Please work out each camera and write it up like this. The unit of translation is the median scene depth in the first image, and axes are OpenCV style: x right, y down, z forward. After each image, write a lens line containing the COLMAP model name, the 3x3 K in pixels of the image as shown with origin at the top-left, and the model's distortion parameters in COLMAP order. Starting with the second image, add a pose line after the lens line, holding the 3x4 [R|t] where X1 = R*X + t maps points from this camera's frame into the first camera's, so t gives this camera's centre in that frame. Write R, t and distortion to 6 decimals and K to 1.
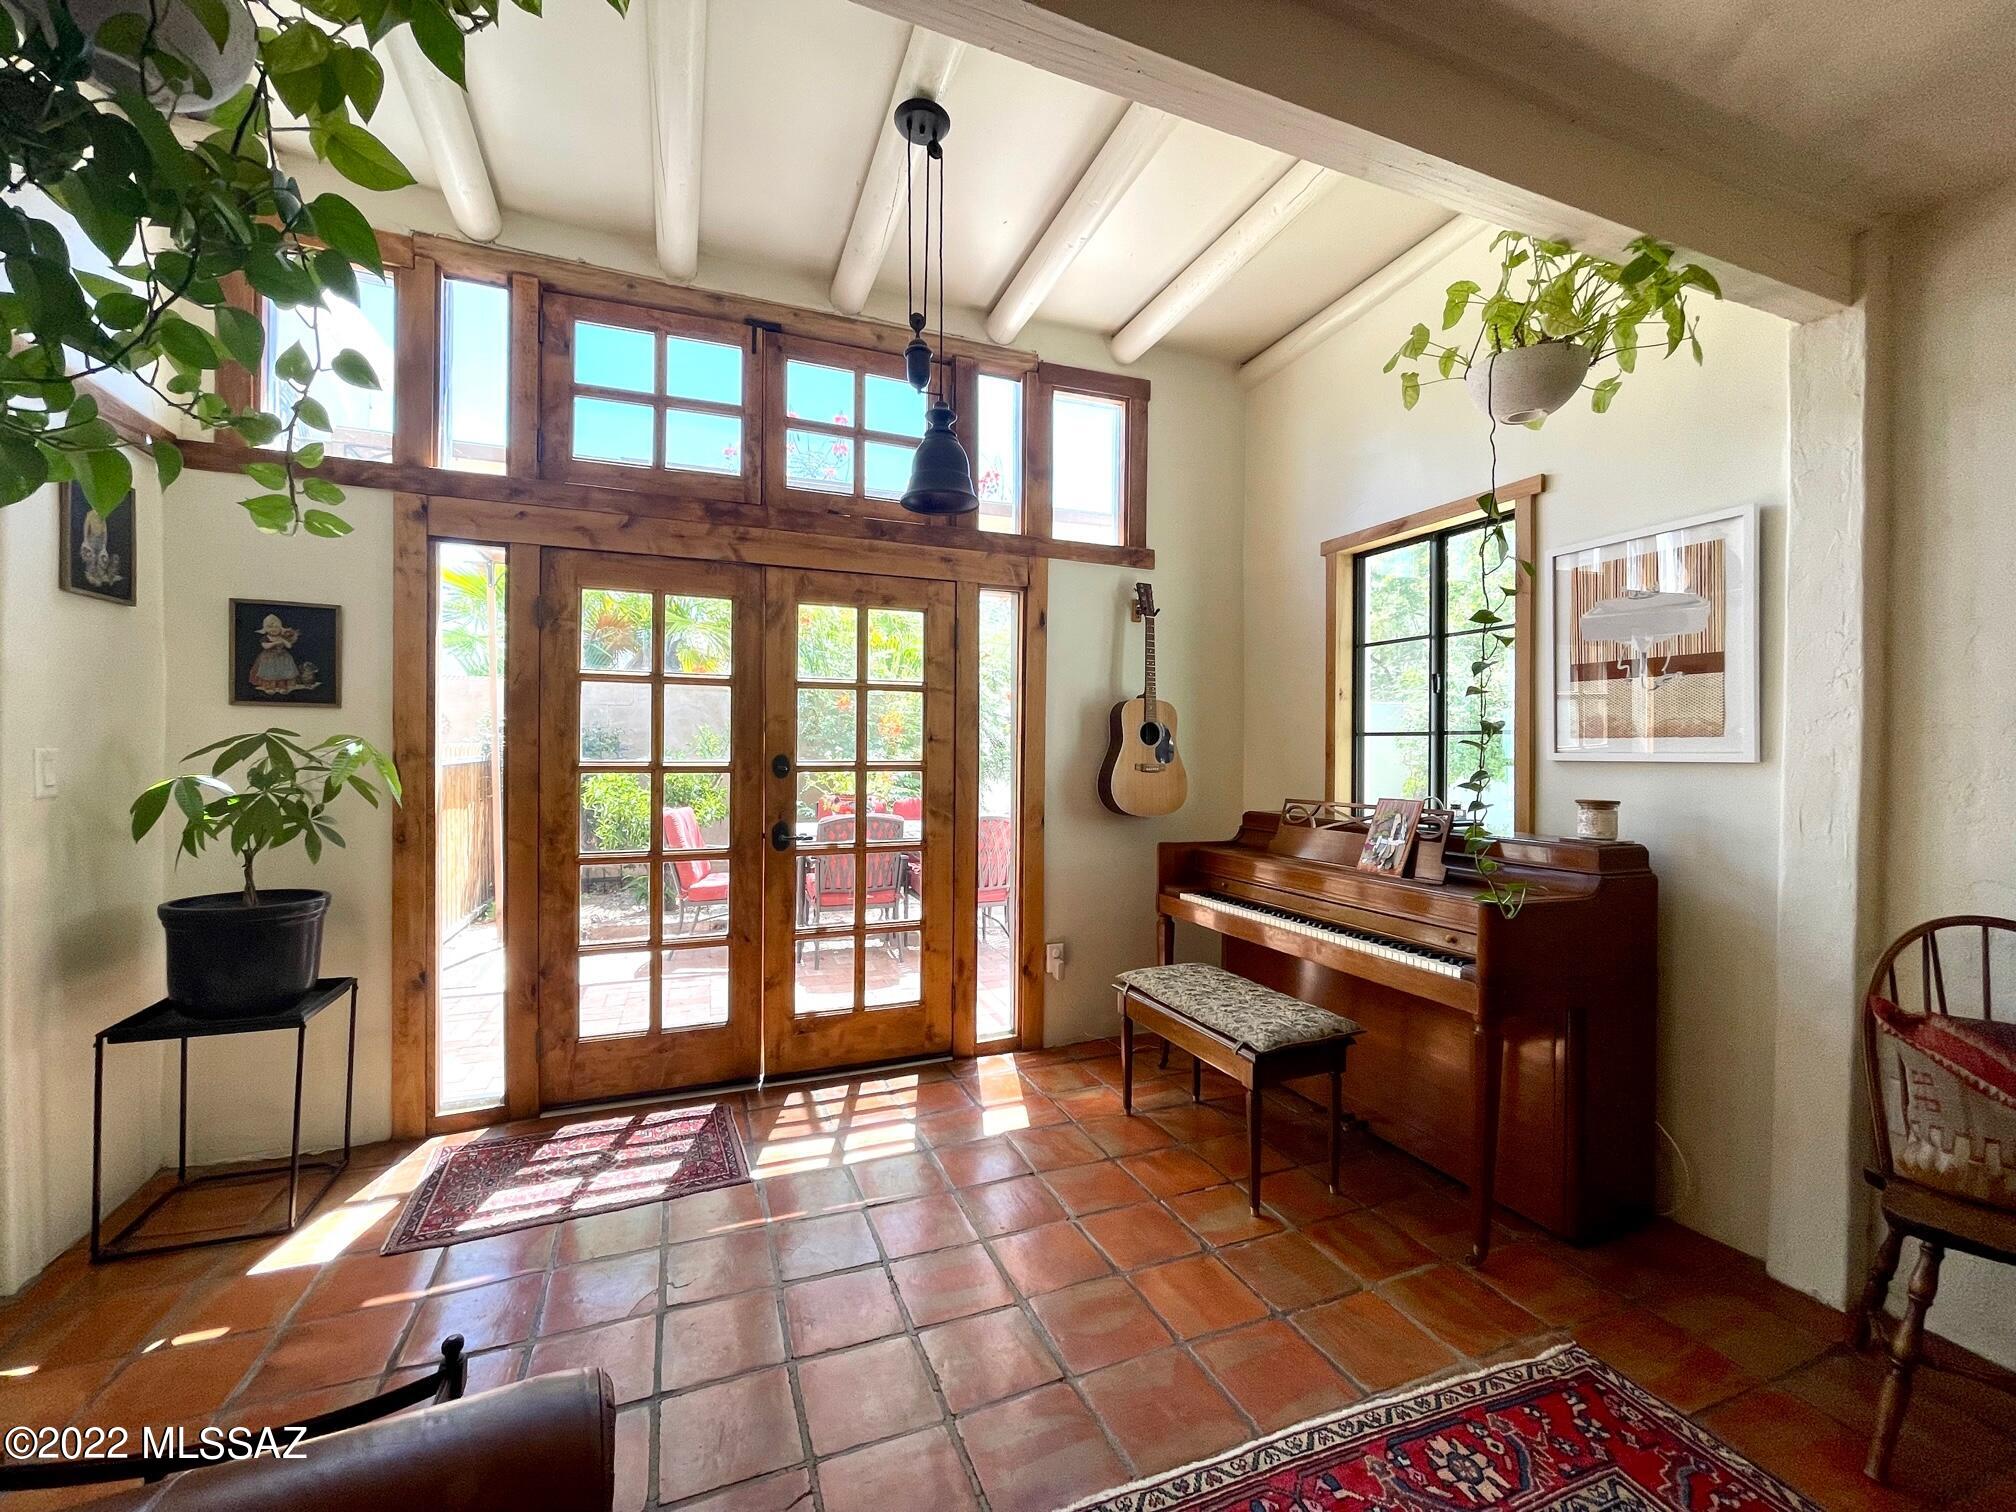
lens RADIAL K [[816.1, 0, 1006.4], [0, 816.1, 751.5], [0, 0, 1]] dist [0.000211, 0.000901]
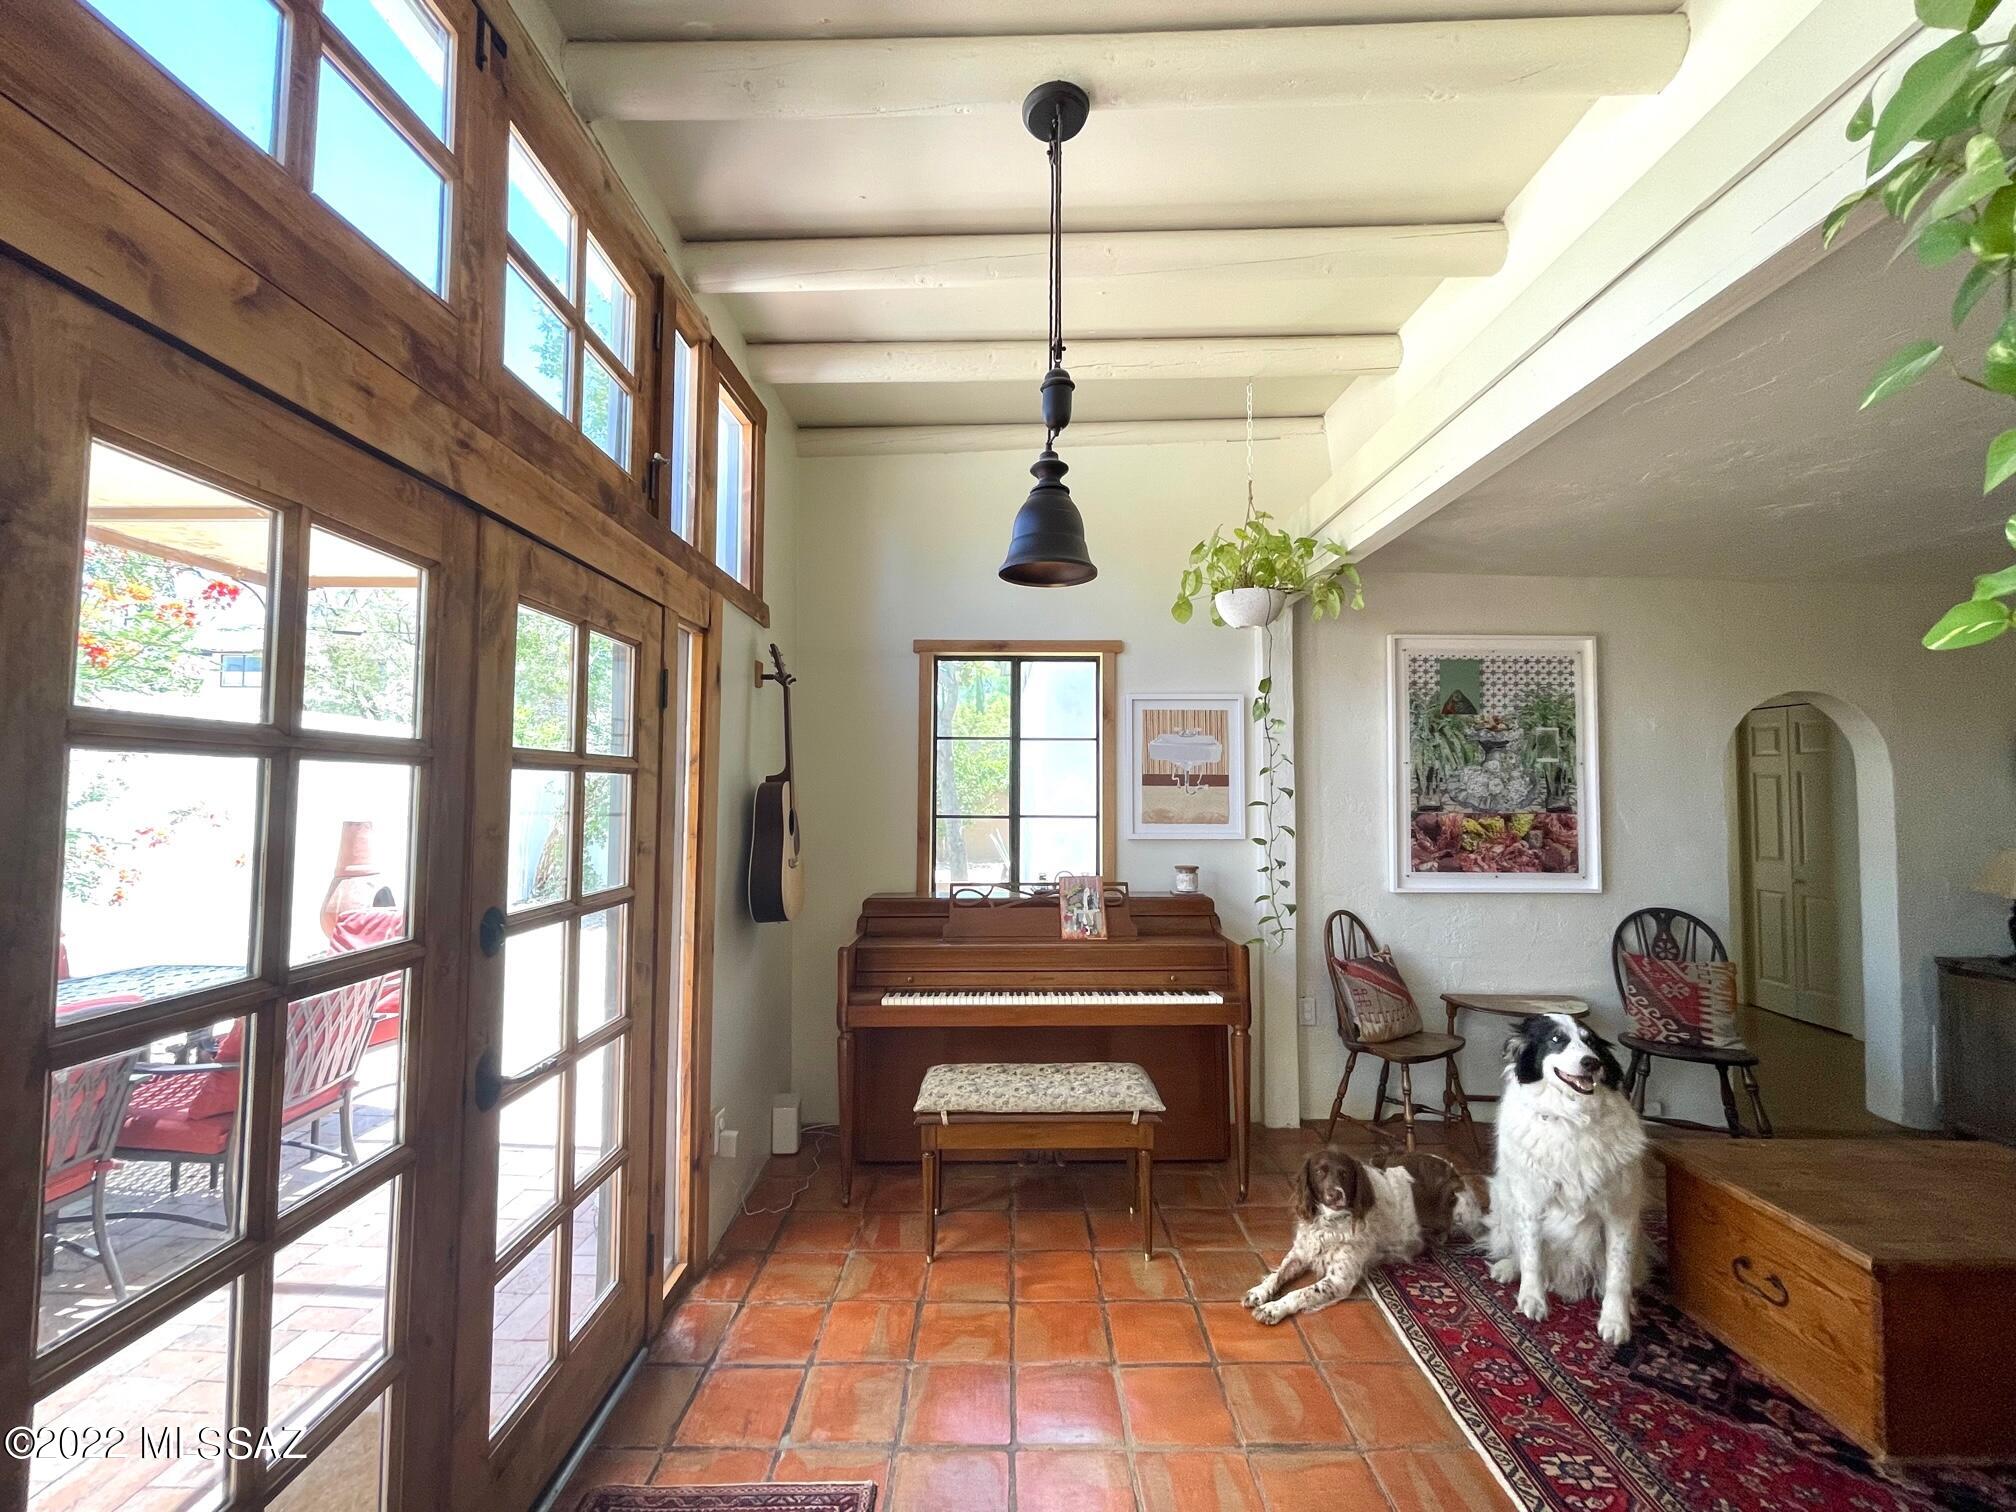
lens RADIAL K [[816.4, 0, 1008.0], [0, 816.4, 756.0], [0, 0, 1]] dist [-0.002420, -0.000455]
pose [[0.377522, 0.036165, 0.925294, -0.741766], [0.002692, 0.999190, -0.040152, -0.078075], [-0.925997, 0.017649, 0.377119, 0.646706]]
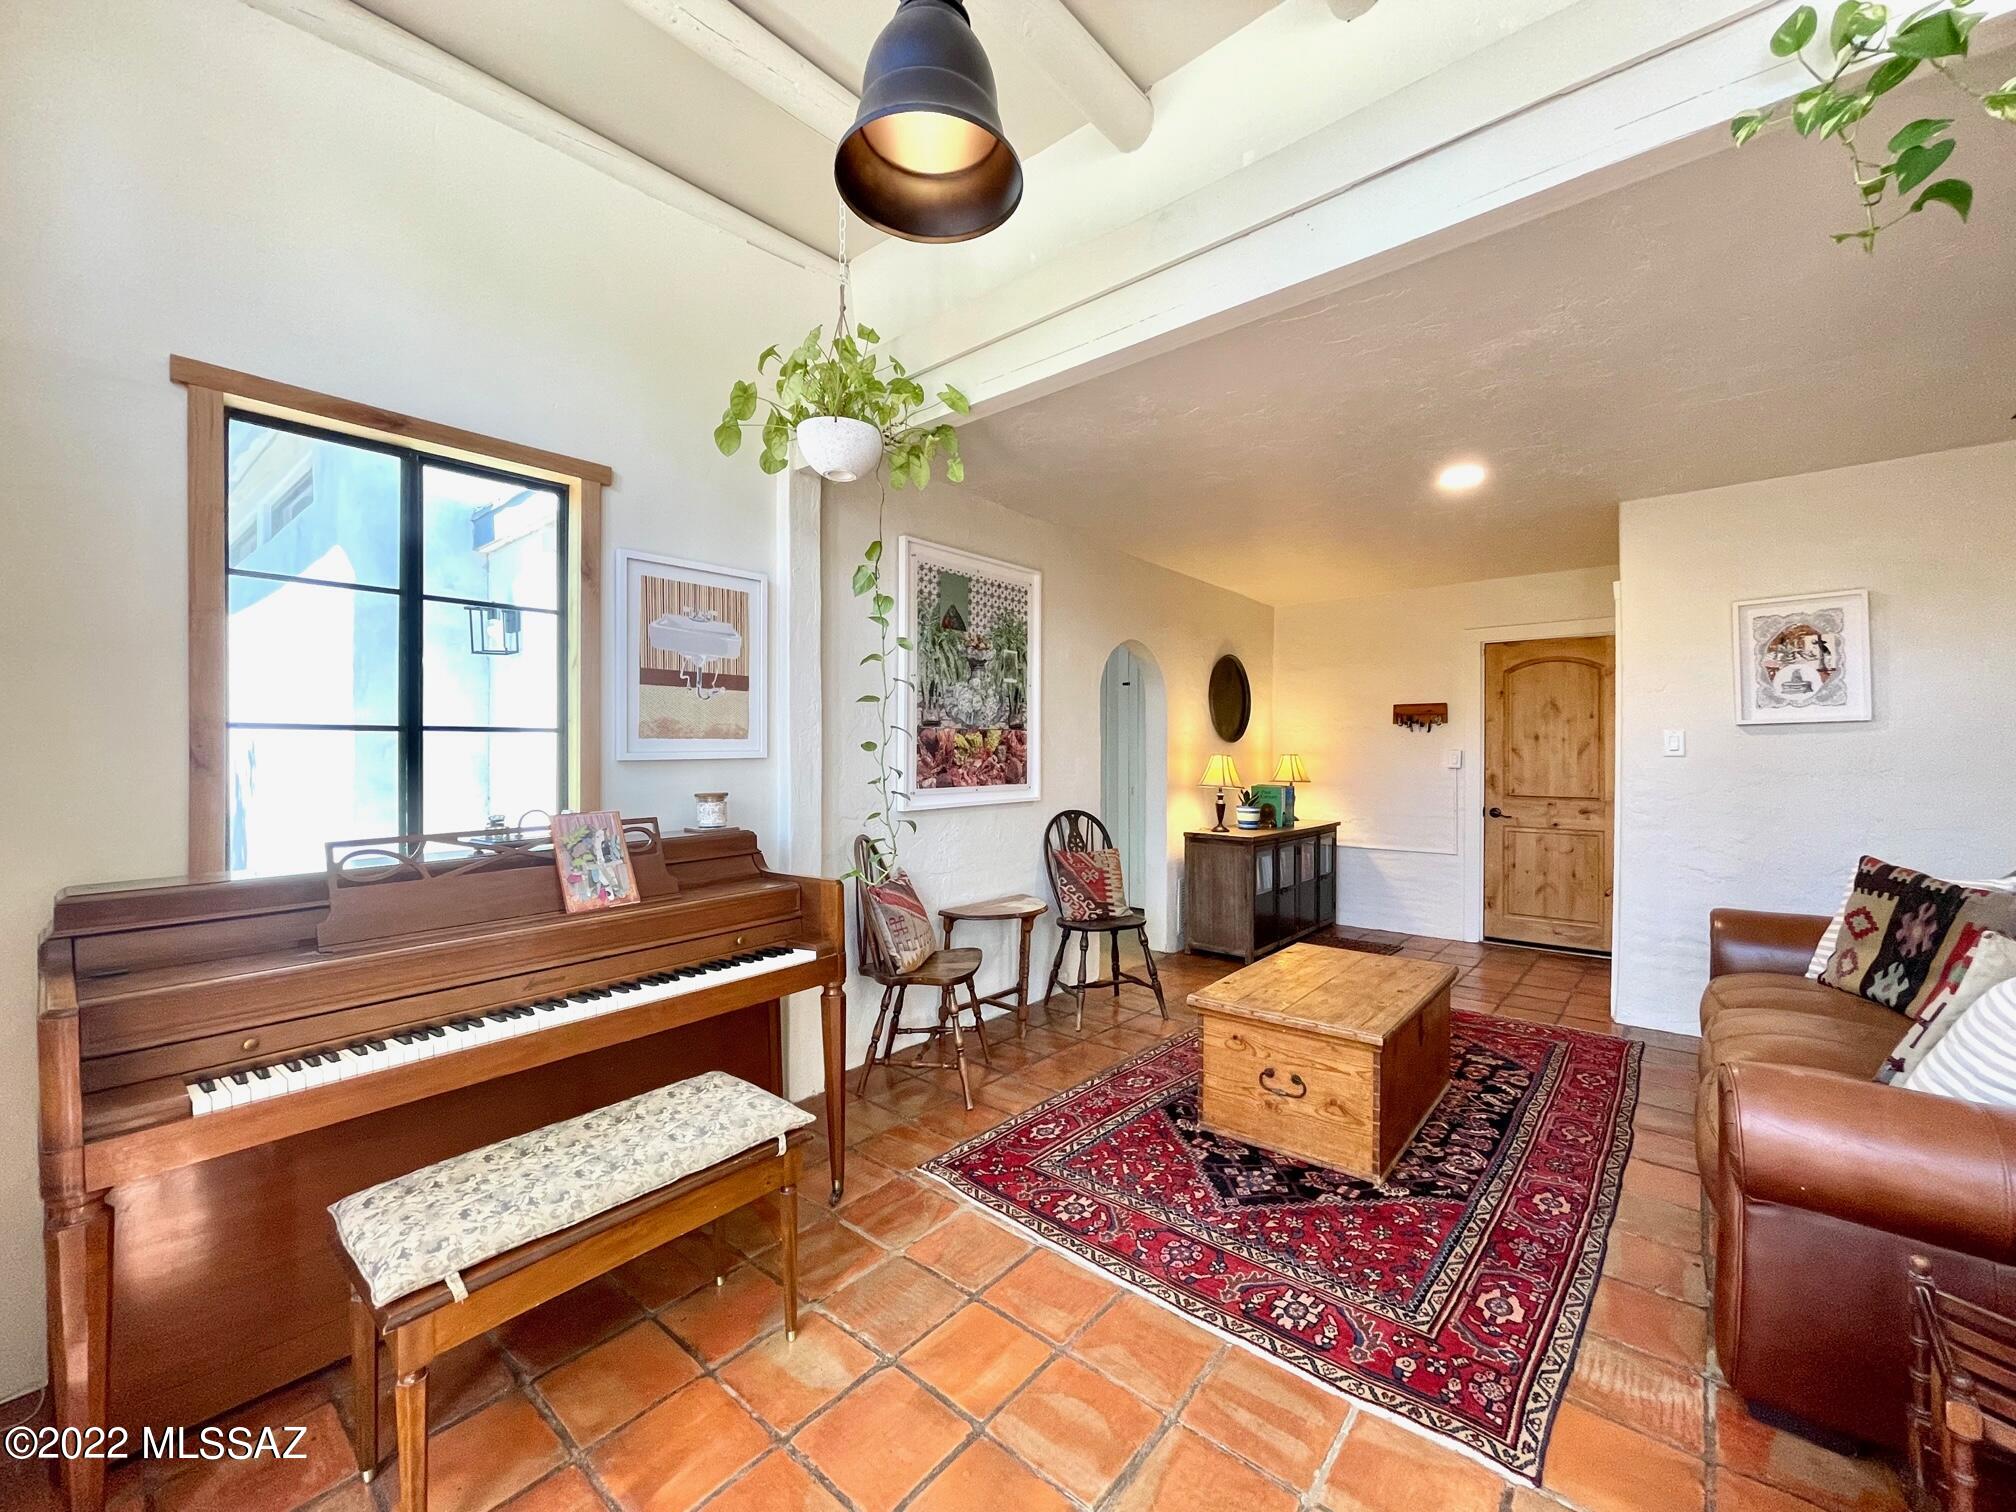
lens RADIAL K [[816.1, 0, 1006.4], [0, 816.1, 751.5], [0, 0, 1]] dist [0.000211, 0.000901]
pose [[-0.453258, -0.007873, 0.891345, -0.430717], [0.005883, 0.999913, 0.011823, -0.008859], [-0.891360, 0.010603, -0.453172, 1.022499]]
